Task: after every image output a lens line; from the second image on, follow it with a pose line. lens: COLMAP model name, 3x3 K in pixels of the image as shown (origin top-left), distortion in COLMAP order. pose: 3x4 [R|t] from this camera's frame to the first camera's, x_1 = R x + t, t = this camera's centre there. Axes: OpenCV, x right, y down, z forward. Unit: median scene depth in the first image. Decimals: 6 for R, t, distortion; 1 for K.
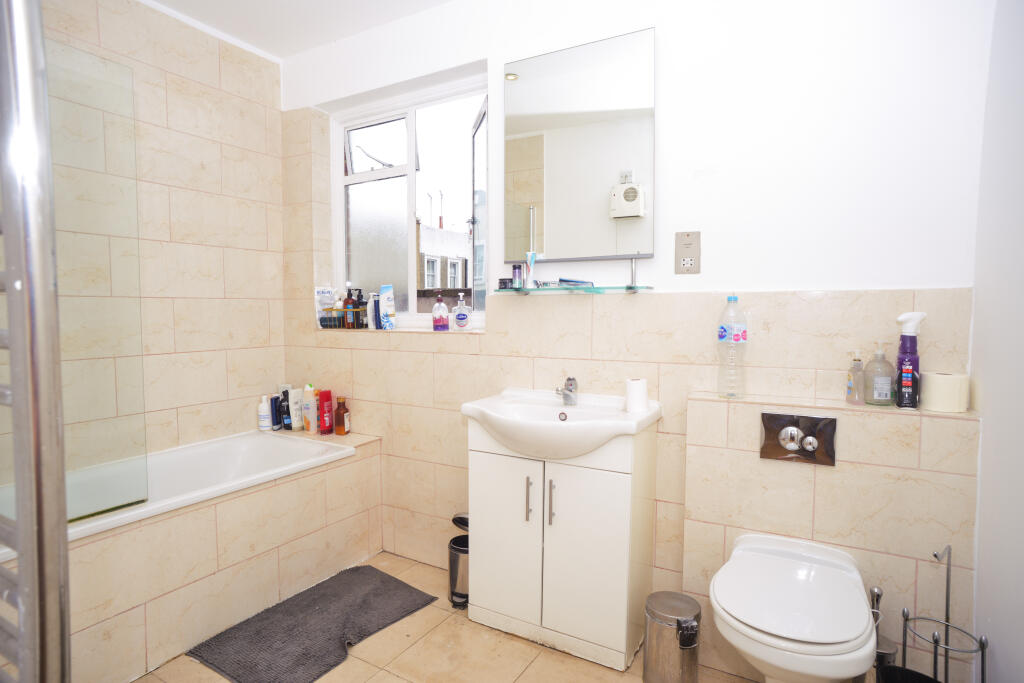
lens RADIAL K [[559.1, 0, 502.6], [0, 559.1, 340.1], [0, 0, 1]] dist [-0.083233, 0.066245]
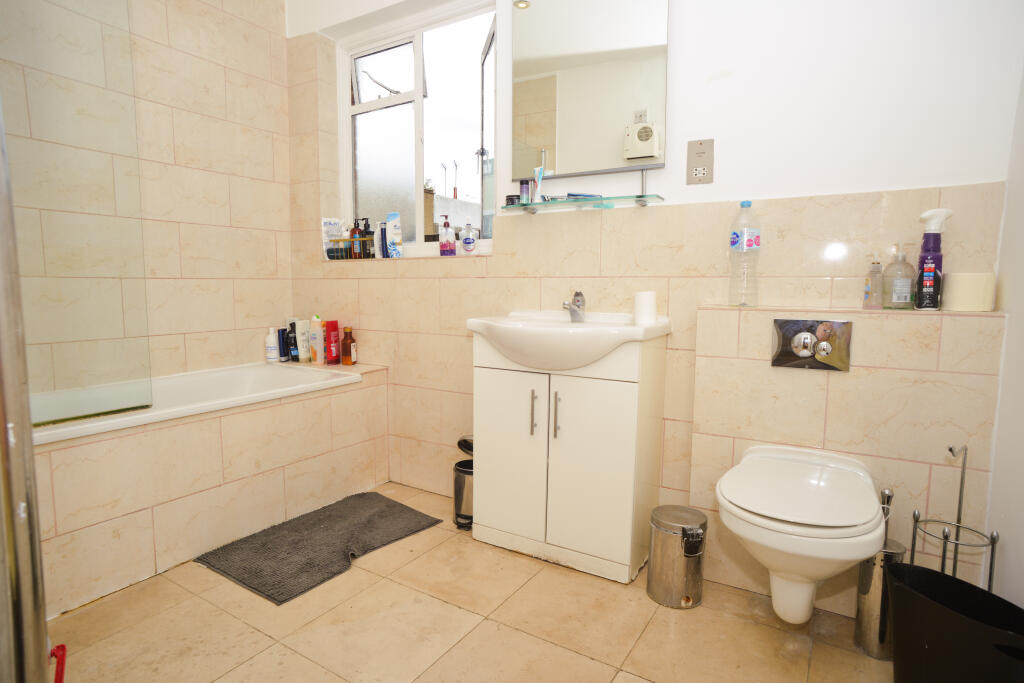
lens RADIAL K [[559.1, 0, 502.6], [0, 559.1, 340.1], [0, 0, 1]] dist [-0.083233, 0.066245]
pose [[0.999667, 0.007870, -0.024593, 0.014852], [-0.006733, 0.998920, 0.045977, 0.108652], [0.024929, -0.045796, 0.998640, 0.016853]]
